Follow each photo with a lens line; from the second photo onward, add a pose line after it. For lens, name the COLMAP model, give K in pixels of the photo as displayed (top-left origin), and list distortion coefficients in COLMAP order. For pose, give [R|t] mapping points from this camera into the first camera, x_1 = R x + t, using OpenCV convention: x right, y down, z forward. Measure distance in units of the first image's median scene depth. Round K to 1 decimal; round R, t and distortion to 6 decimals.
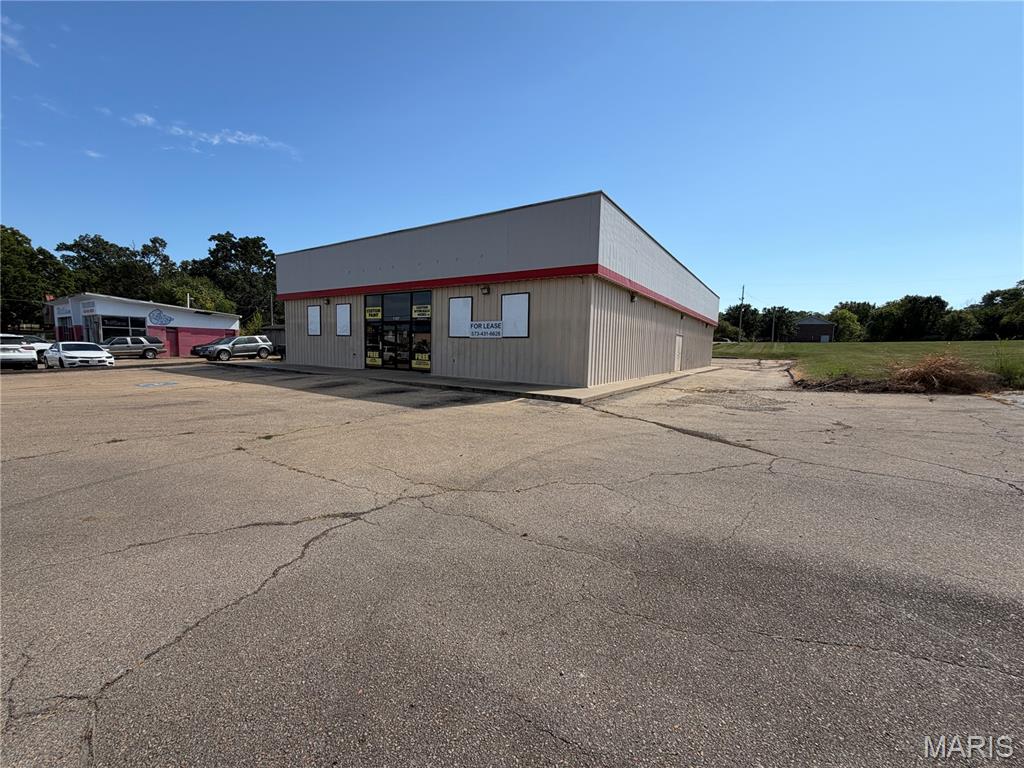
lens RADIAL K [[405.1, 0, 501.1], [0, 405.1, 384.0], [0, 0, 1]] dist [-0.002165, 0.000522]
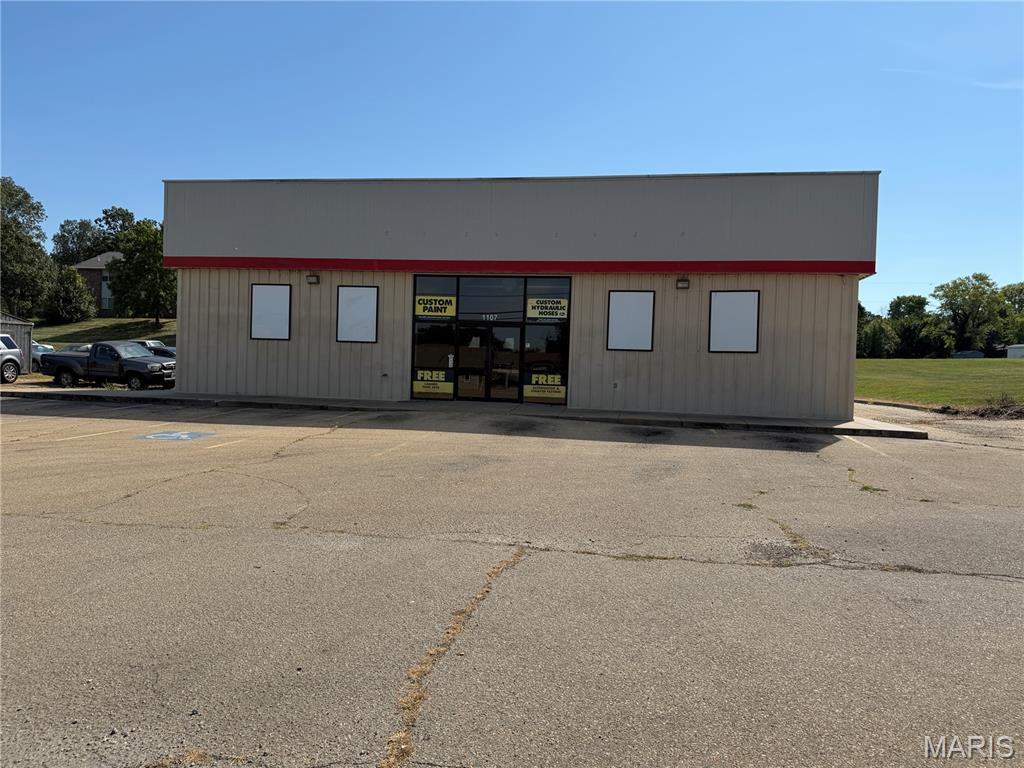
lens RADIAL K [[570.3, 0, 523.9], [0, 570.3, 388.0], [0, 0, 1]] dist [0.034769, -0.001249]
pose [[0.895957, -0.005276, 0.444109, -0.624883], [0.030777, 0.998263, -0.050231, -0.010737], [-0.443072, 0.058673, 0.894564, 0.224414]]
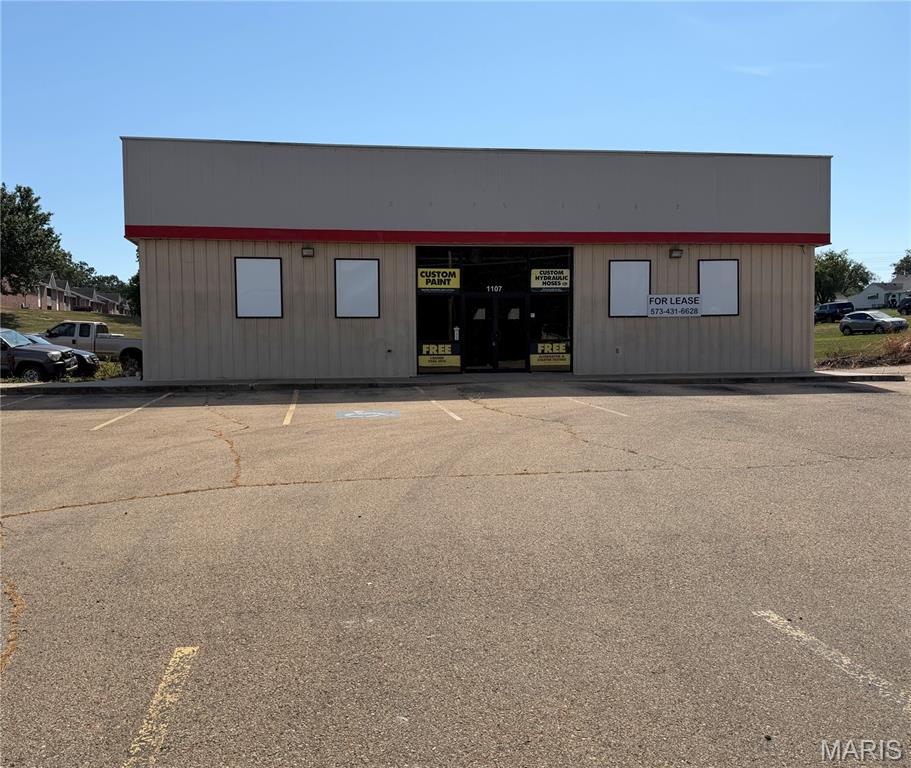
lens RADIAL K [[568.6, 0, 450.8], [0, 568.6, 378.7], [0, 0, 1]] dist [0.016625, -0.006871]
pose [[0.767215, -0.070619, 0.637491, -0.910808], [0.090605, 0.995886, 0.001278, -0.034364], [-0.634959, 0.056780, 0.770457, 0.405606]]
